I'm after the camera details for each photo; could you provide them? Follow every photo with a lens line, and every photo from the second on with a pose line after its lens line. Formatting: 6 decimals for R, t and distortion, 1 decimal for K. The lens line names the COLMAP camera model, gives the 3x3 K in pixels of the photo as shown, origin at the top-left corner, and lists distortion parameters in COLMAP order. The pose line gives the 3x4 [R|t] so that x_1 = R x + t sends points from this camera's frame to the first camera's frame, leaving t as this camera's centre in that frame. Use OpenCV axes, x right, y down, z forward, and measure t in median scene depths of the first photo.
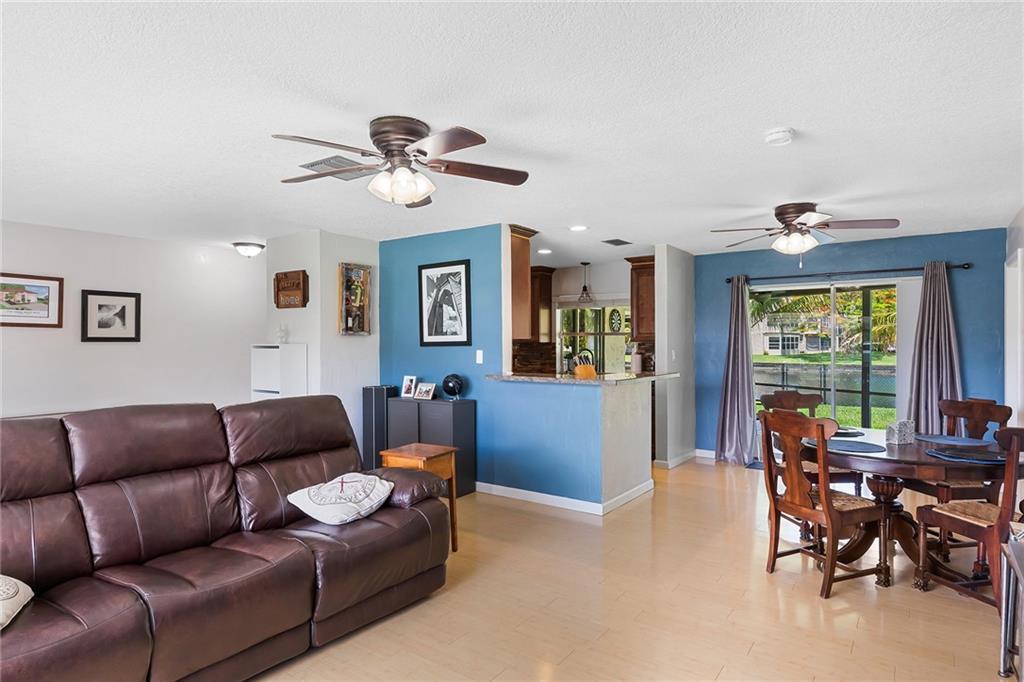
lens RADIAL K [[569.5, 0, 511.6], [0, 569.5, 336.9], [0, 0, 1]] dist [0.029824, -0.001526]
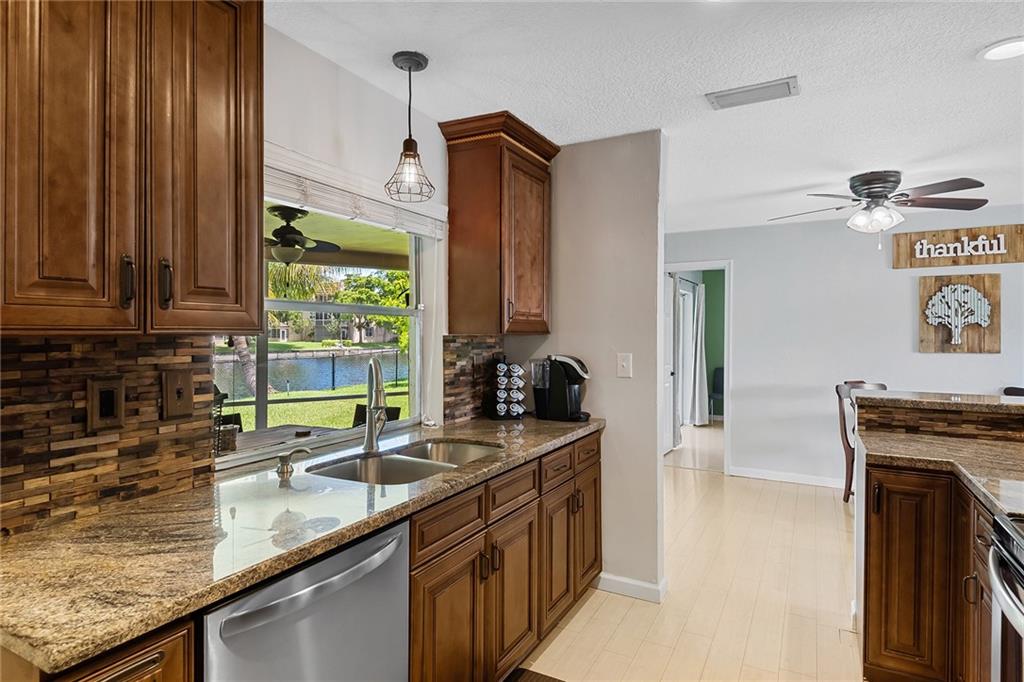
lens RADIAL K [[563.0, 0, 510.8], [0, 563.0, 325.6], [0, 0, 1]] dist [0.001687, -0.000266]
pose [[-0.114967, 0.013695, 0.993275, -0.218976], [-0.013646, 0.999789, -0.015365, 0.011474], [-0.993276, -0.015320, -0.114756, 1.359062]]
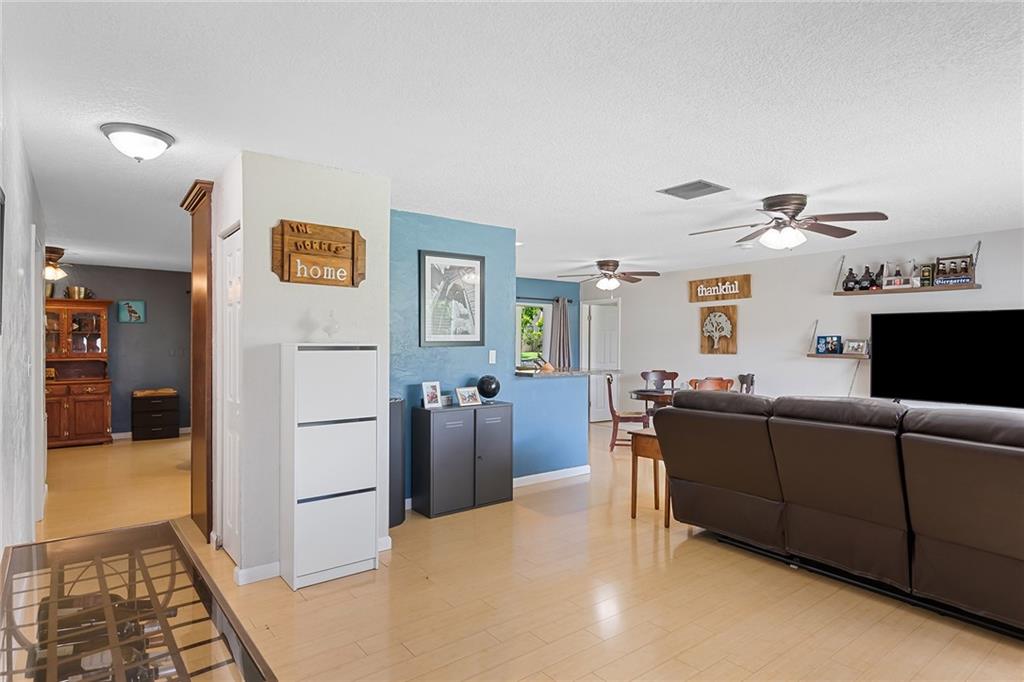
lens RADIAL K [[572.1, 0, 509.4], [0, 572.1, 344.5], [0, 0, 1]] dist [0.003032, -0.000888]
pose [[0.297129, 0.001517, 0.954836, -0.963264], [-0.011910, 0.999927, 0.002117, 0.010482], [-0.954763, -0.012002, 0.297126, 0.652568]]
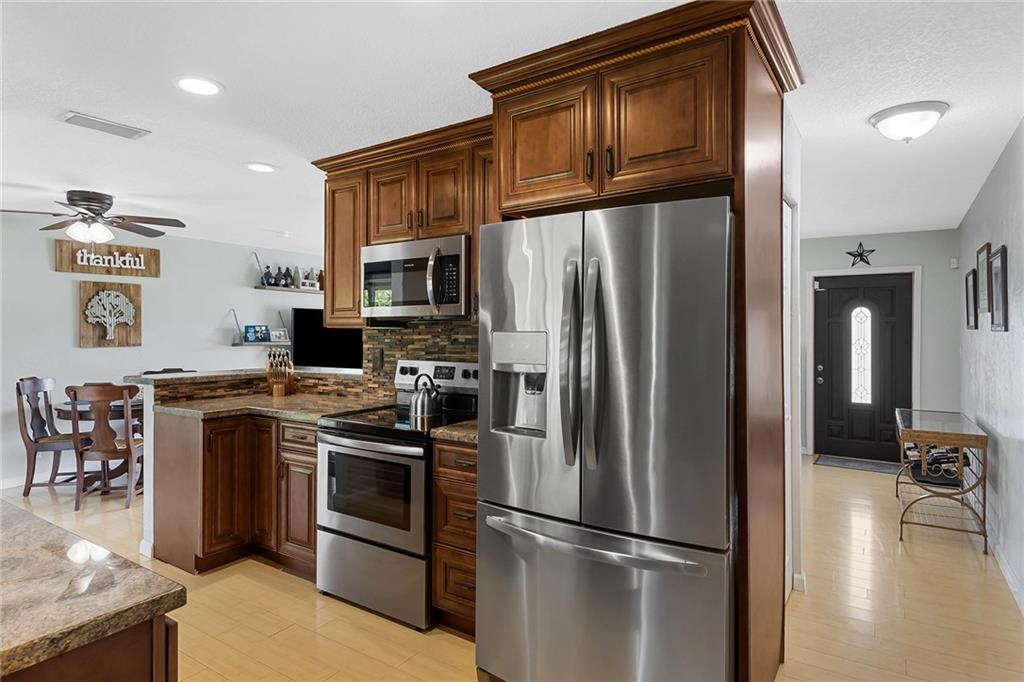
lens RADIAL K [[569.5, 0, 511.6], [0, 569.5, 336.9], [0, 0, 1]] dist [0.029824, -0.001526]
pose [[-0.999622, 0.001950, -0.027425, -0.157806], [0.001925, 0.999998, 0.000938, 0.012819], [0.027426, 0.000885, -0.999623, 1.676646]]
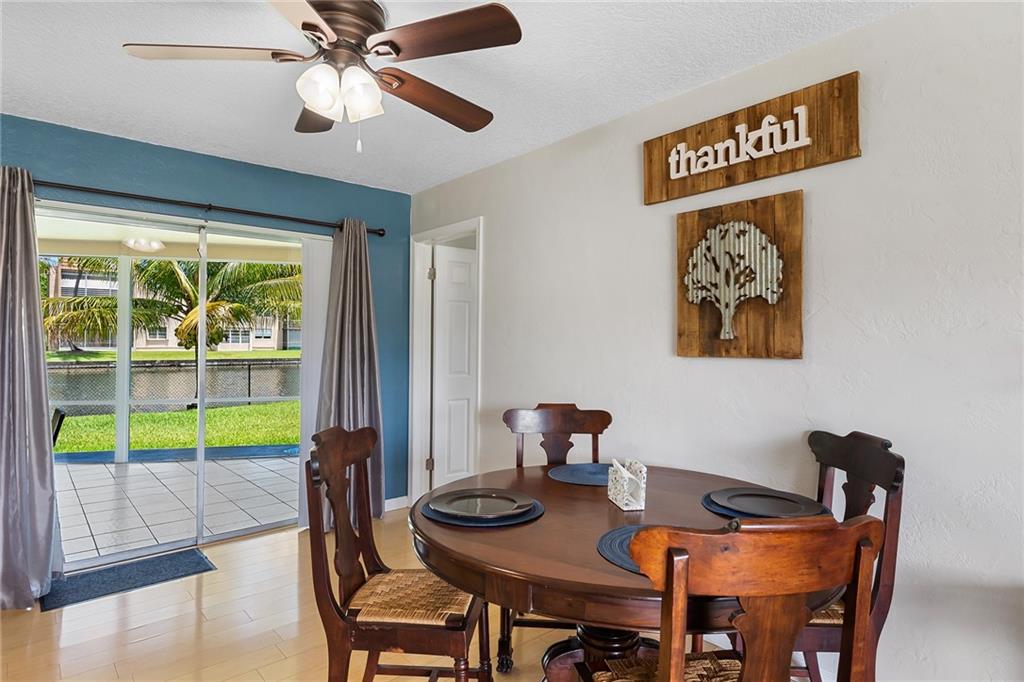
lens RADIAL K [[569.5, 0, 511.6], [0, 569.5, 336.9], [0, 0, 1]] dist [0.029824, -0.001526]
pose [[0.250906, 0.008779, 0.967972, 0.086123], [-0.013299, 0.999896, -0.005621, 0.019781], [-0.967920, -0.011462, 0.250996, 0.635013]]
